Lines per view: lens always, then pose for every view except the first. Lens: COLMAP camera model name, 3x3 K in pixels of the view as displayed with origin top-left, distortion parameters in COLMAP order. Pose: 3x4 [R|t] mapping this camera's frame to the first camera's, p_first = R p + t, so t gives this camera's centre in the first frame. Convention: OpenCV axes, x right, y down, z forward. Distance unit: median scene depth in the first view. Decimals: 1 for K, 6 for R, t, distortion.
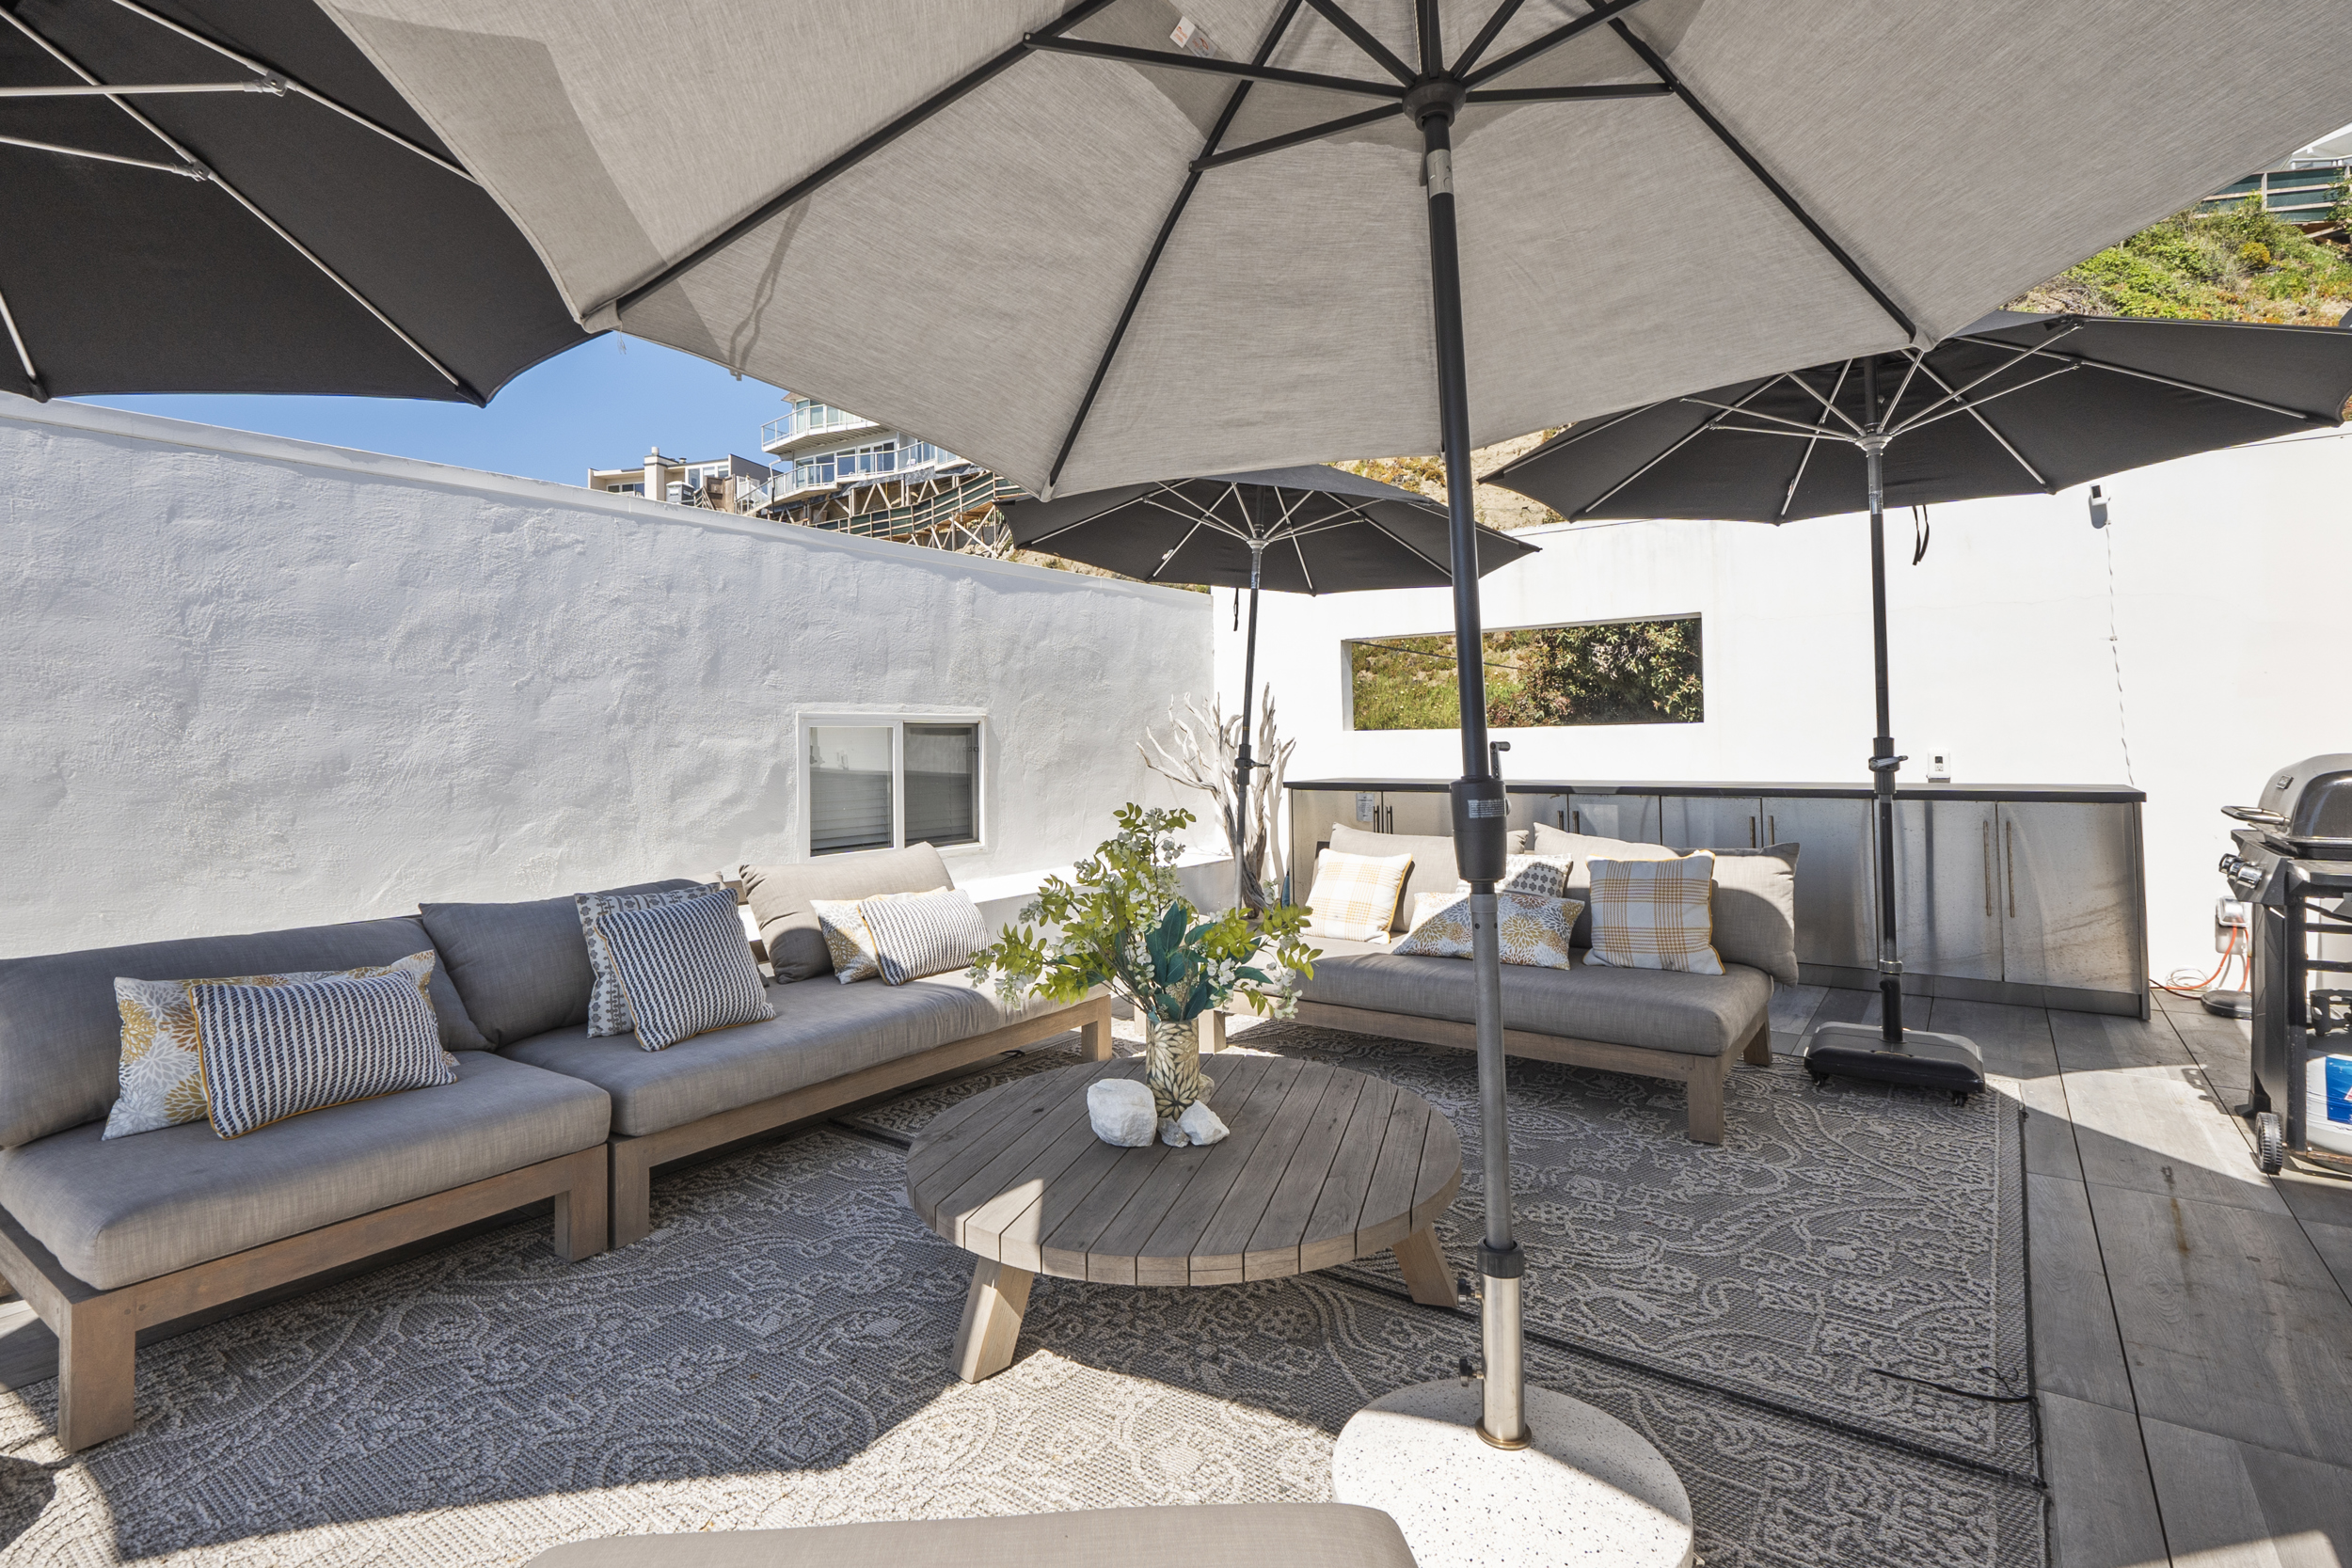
lens RADIAL K [[1120.7, 0, 1176.5], [0, 1120.7, 696.6], [0, 0, 1]] dist [-0.006229, 0.000469]
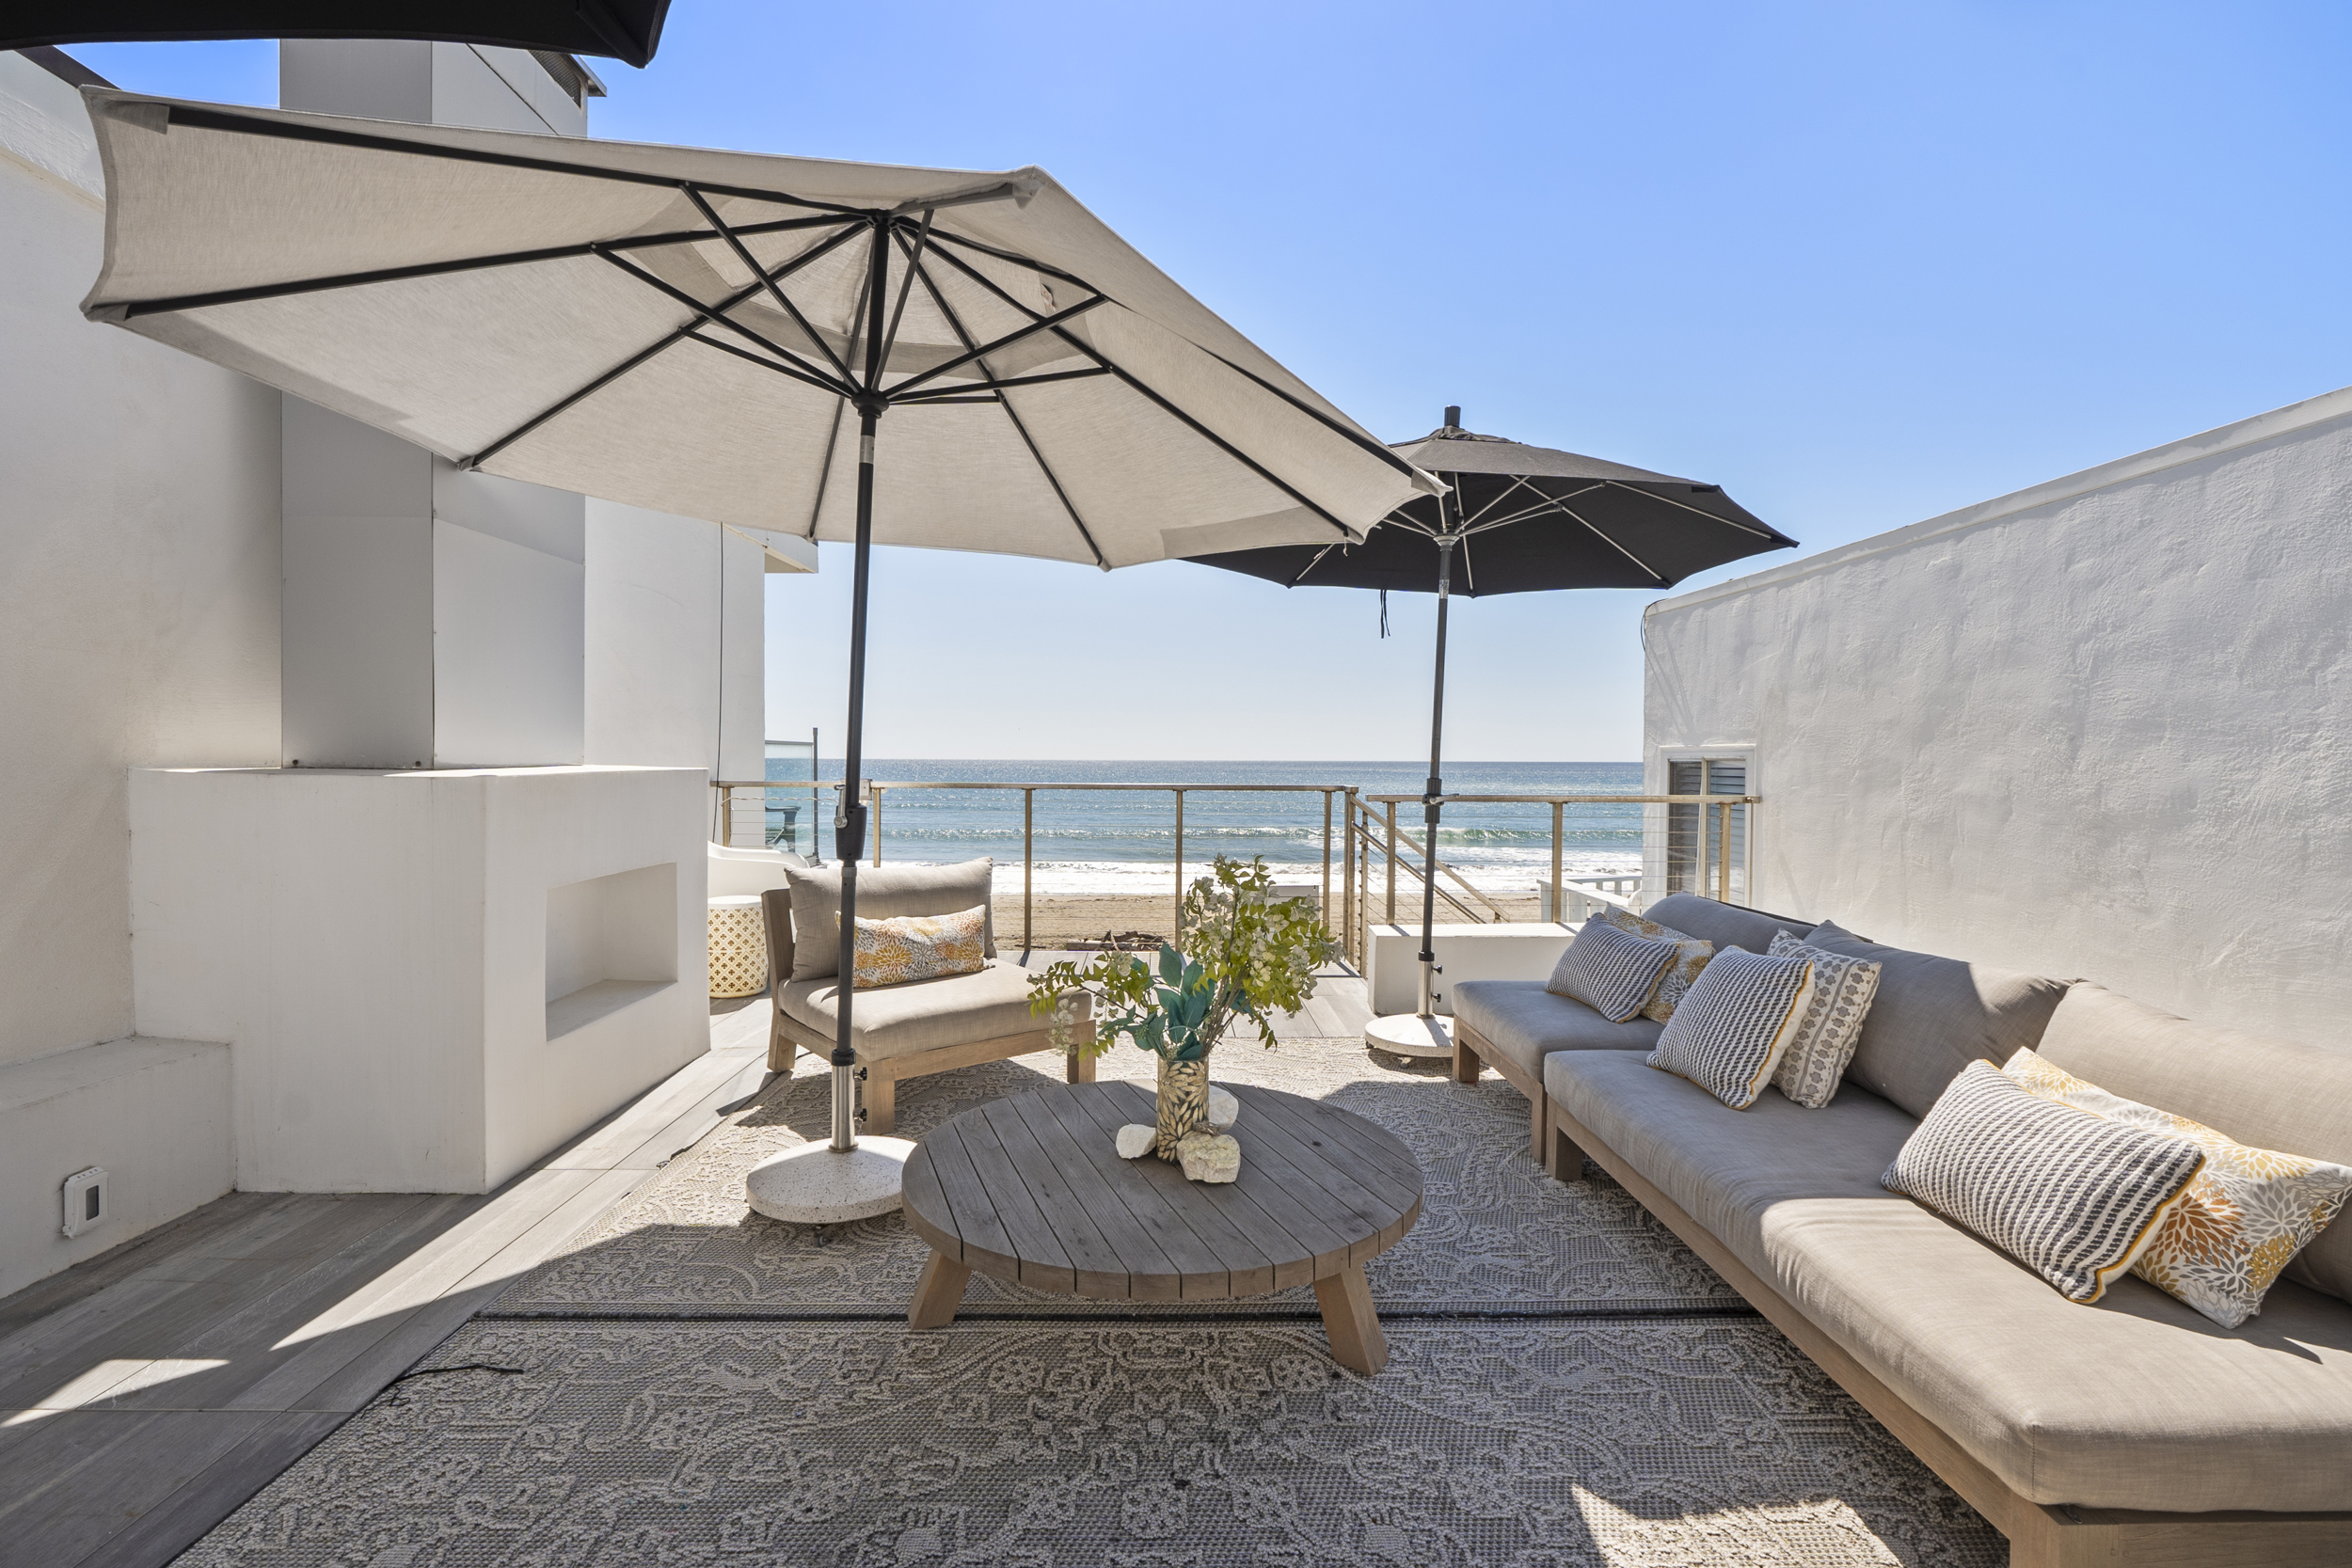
lens RADIAL K [[1065.5, 0, 1169.9], [0, 1065.5, 766.9], [0, 0, 1]] dist [-0.009389, 0.000727]
pose [[-0.801556, 0.012407, -0.597791, 0.355986], [0.027377, 0.999498, -0.015965, 0.023821], [0.597292, -0.029163, -0.801493, 1.084141]]
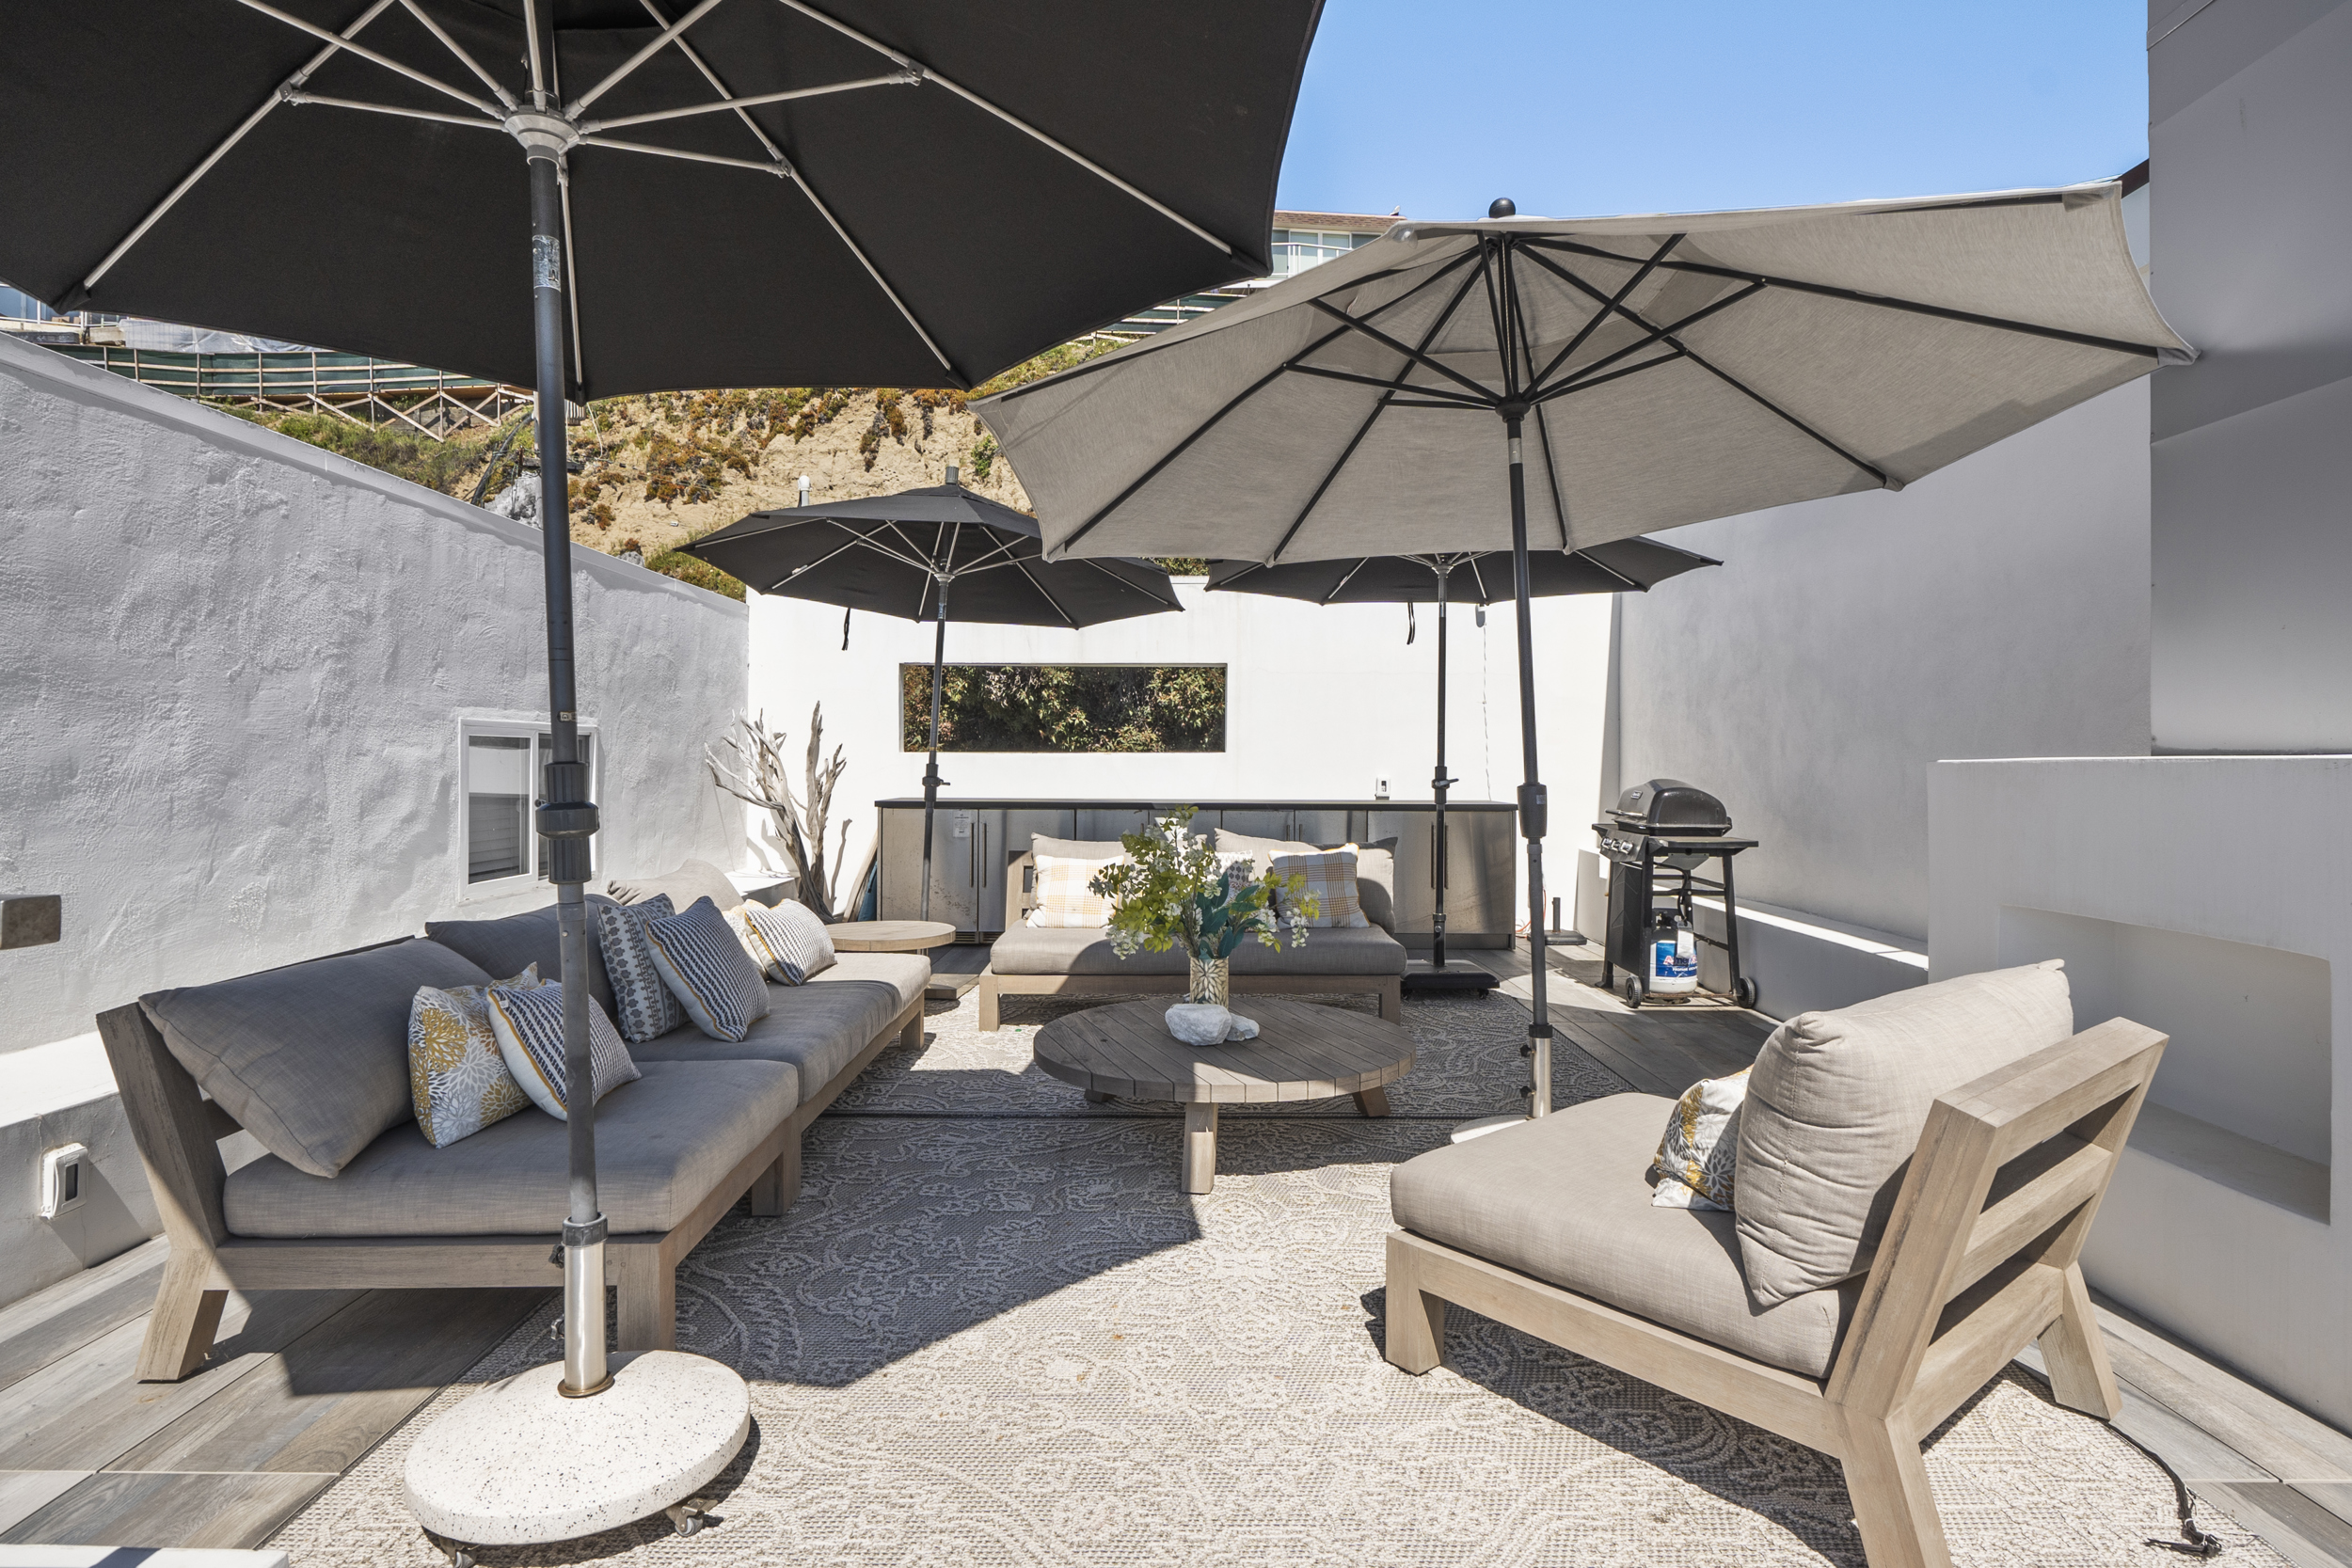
lens RADIAL K [[1266.8, 0, 1177.9], [0, 1266.8, 752.9], [0, 0, 1]] dist [-0.001438, 0.000090]
pose [[0.802923, 0.022338, 0.595664, -0.596380], [-0.040237, 0.999049, 0.016773, 0.002838], [-0.594723, -0.037435, 0.803058, -0.145858]]
